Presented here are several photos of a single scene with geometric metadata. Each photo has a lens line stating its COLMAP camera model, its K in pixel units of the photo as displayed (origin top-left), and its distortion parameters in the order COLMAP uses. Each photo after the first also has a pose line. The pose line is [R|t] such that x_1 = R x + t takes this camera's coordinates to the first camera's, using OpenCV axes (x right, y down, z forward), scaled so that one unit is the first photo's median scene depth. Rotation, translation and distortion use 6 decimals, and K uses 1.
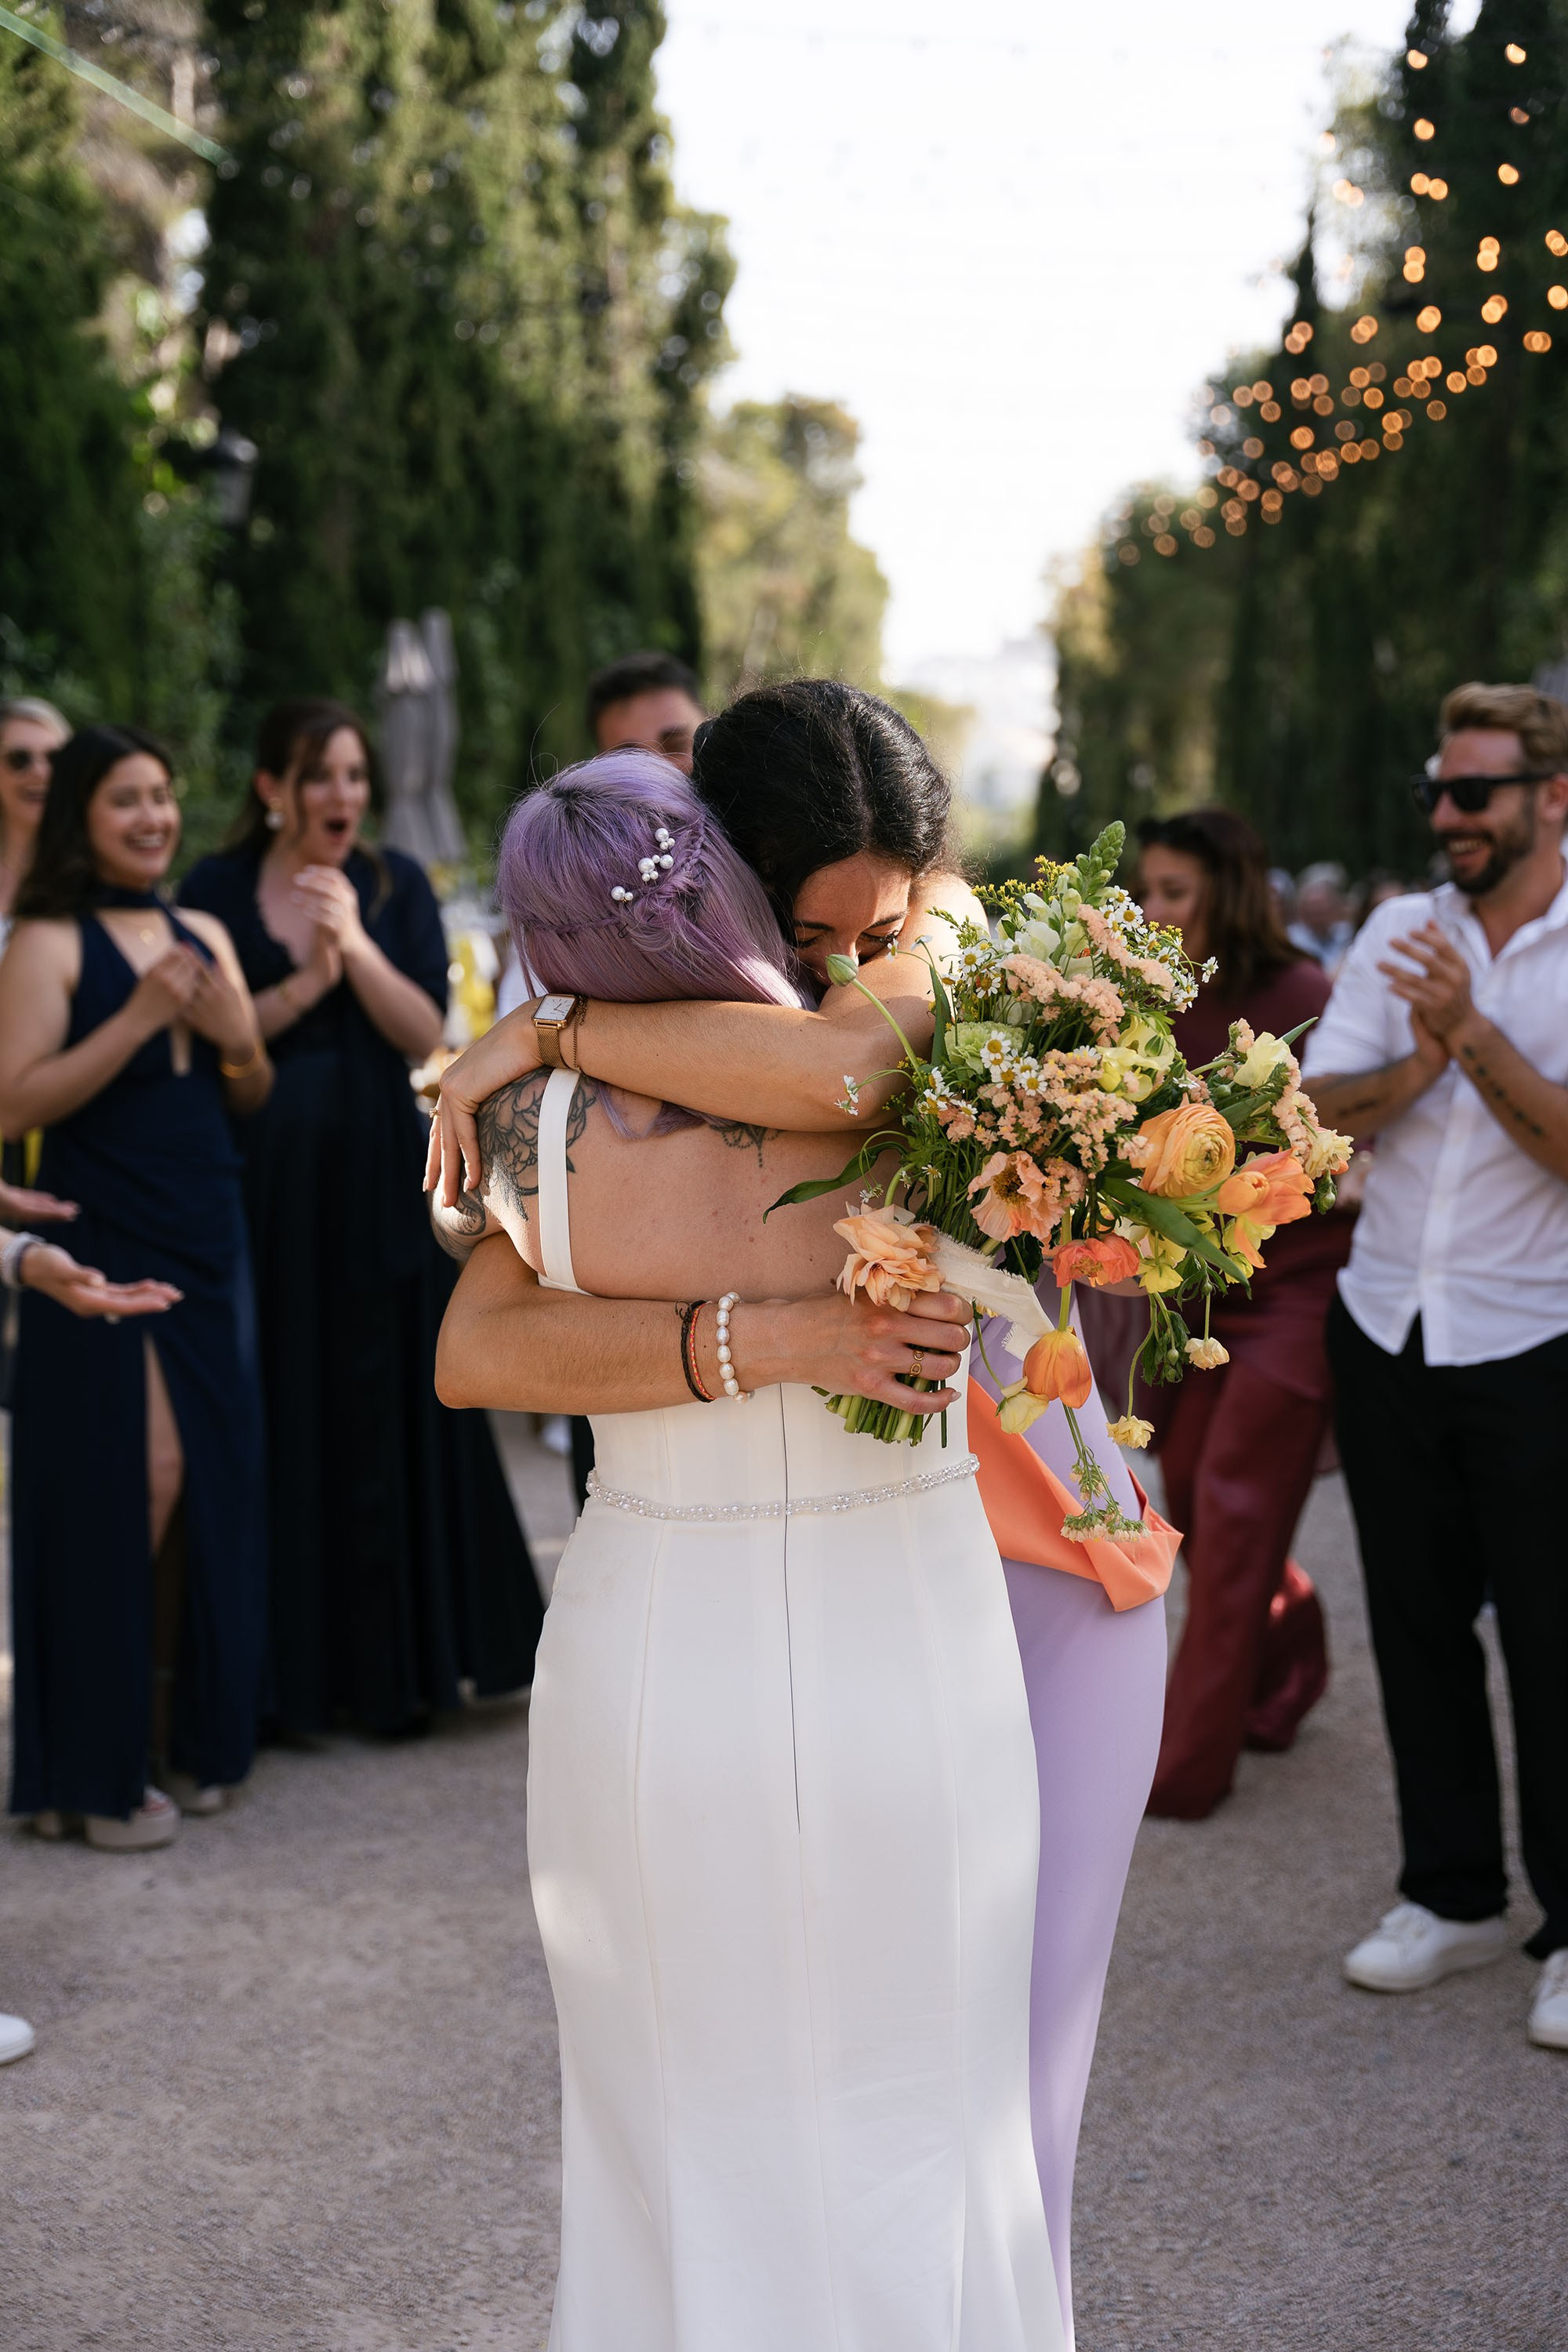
lens RADIAL K [[3517.6, 0, 774.9], [0, 3517.6, 1165.7], [0, 0, 1]] dist [-0.010522, 0.000000]
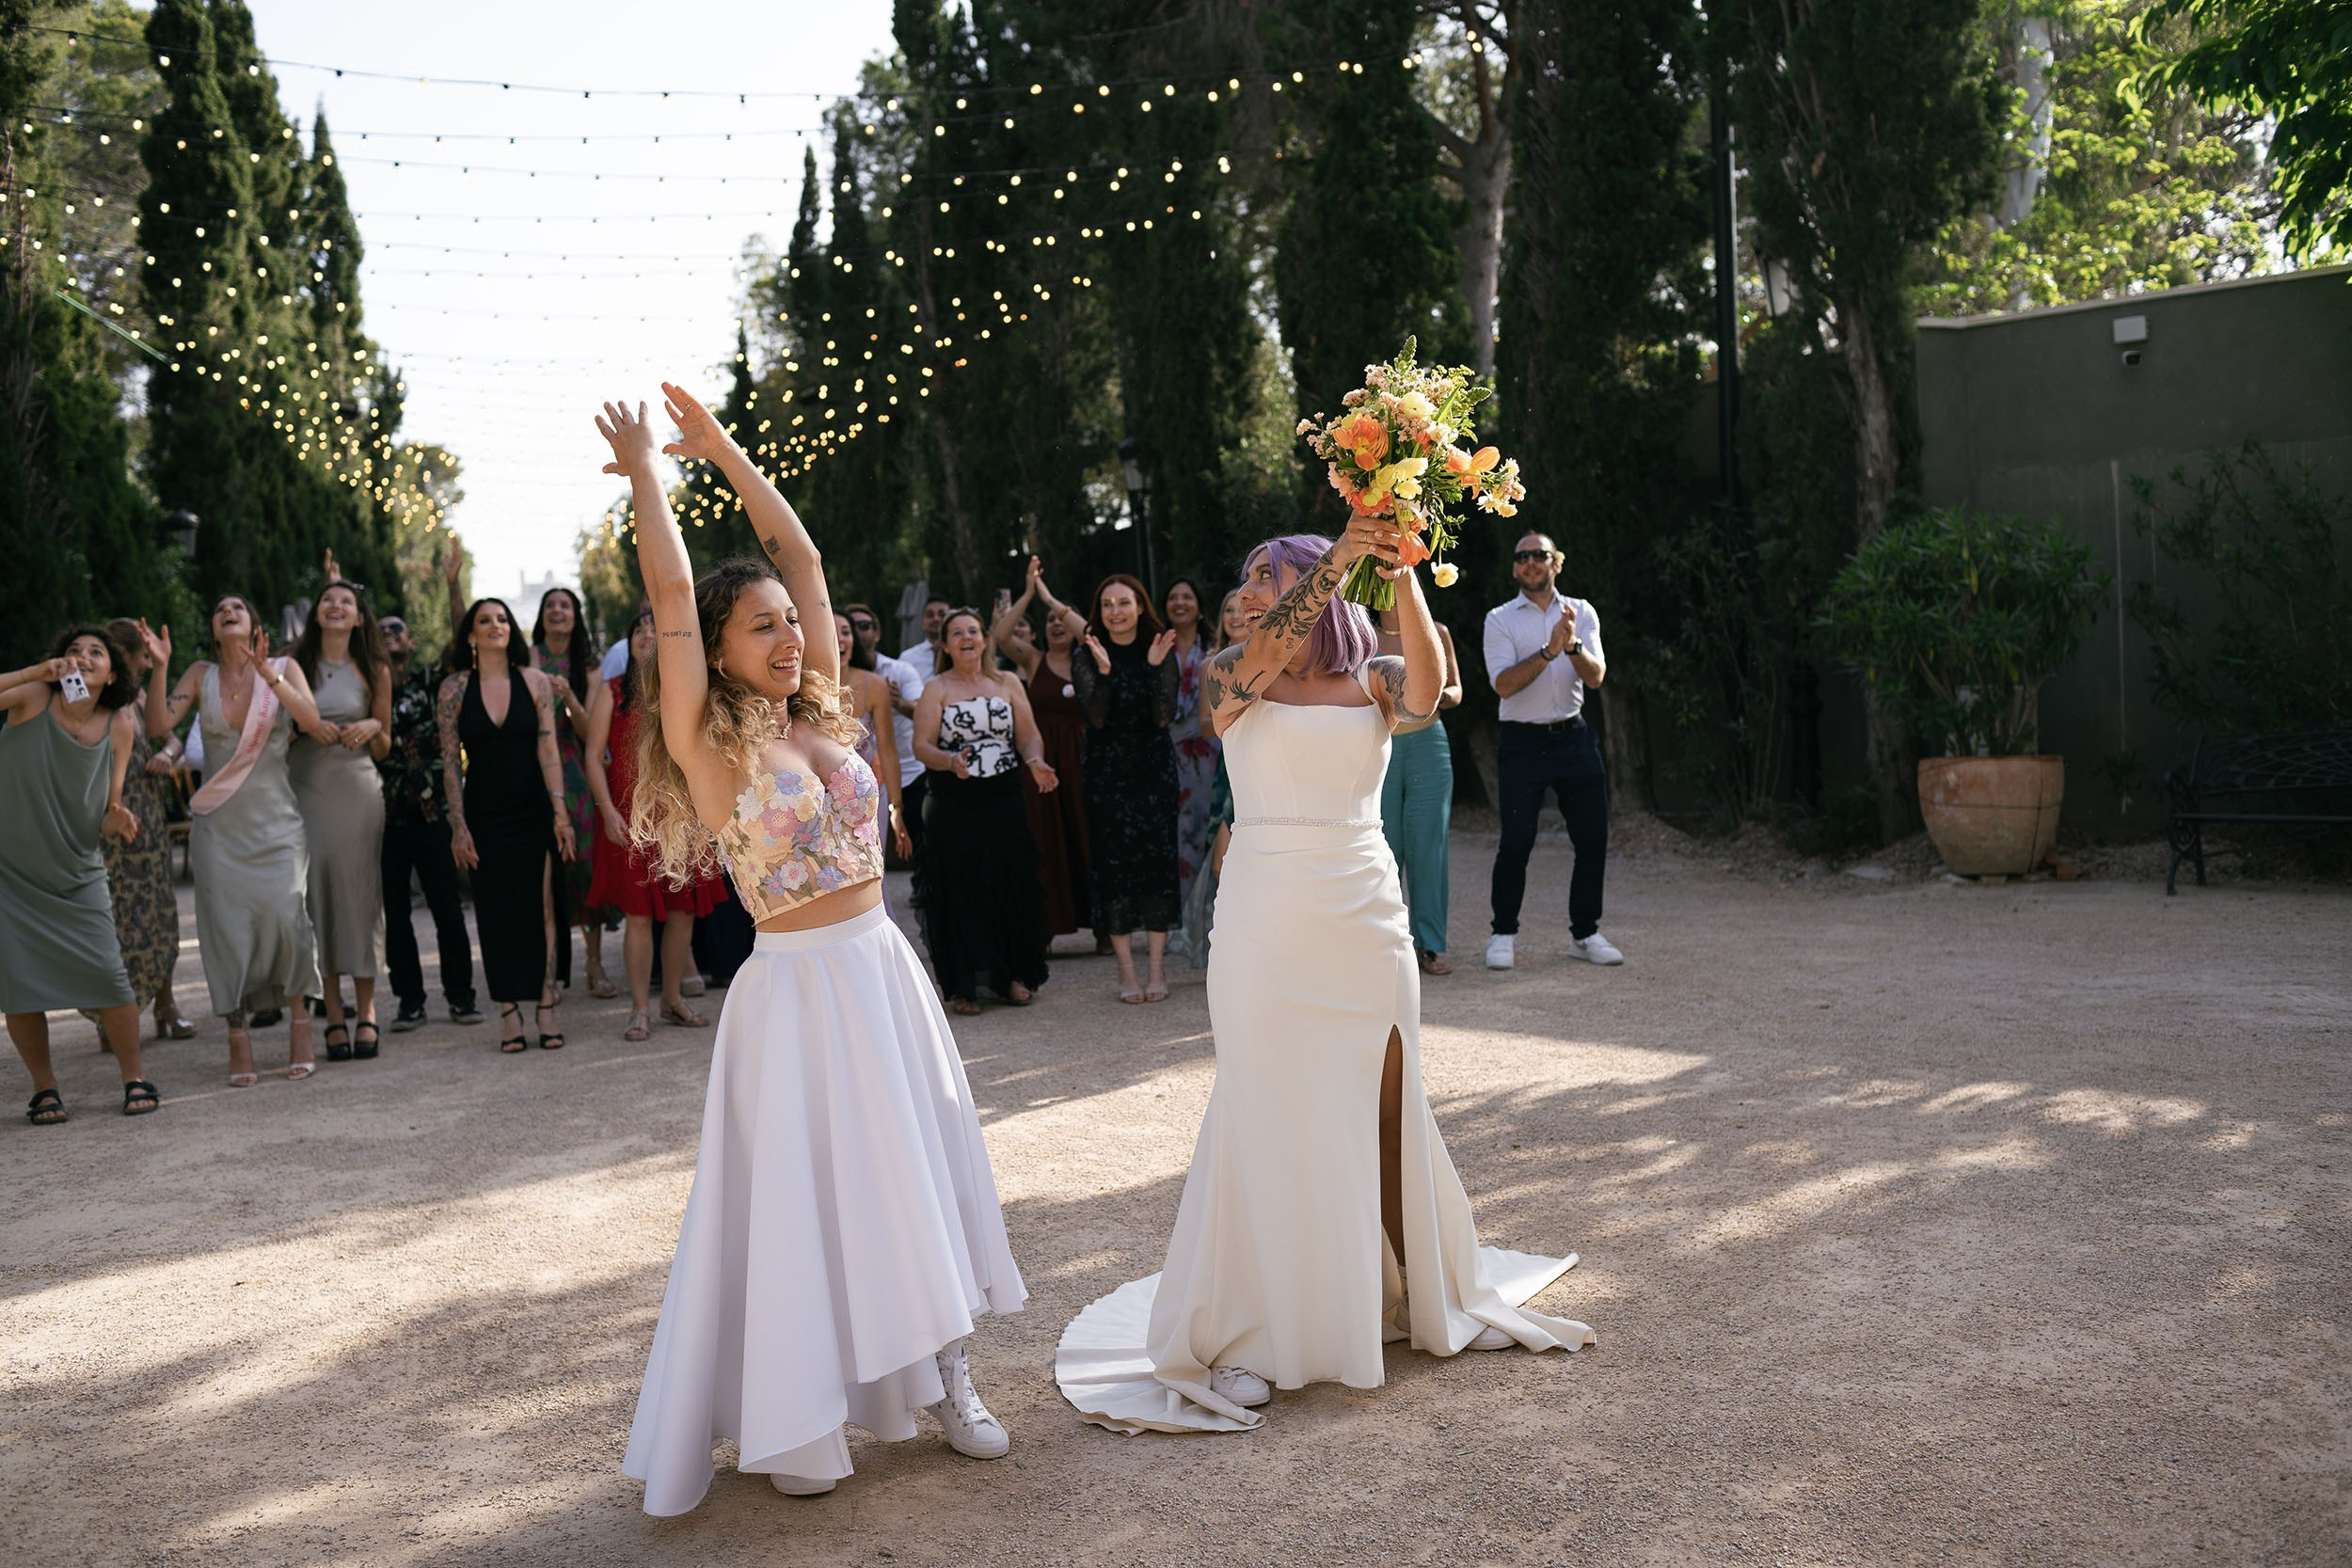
lens RADIAL K [[2345.4, 0, 1175.8], [0, 2345.4, 779.0], [0, 0, 1]] dist [0.002851, 0.000000]
pose [[0.941677, -0.097983, 0.321938, -0.058138], [0.116675, 0.992395, -0.039239, 0.028661], [-0.315644, 0.074512, 0.945947, -0.226114]]
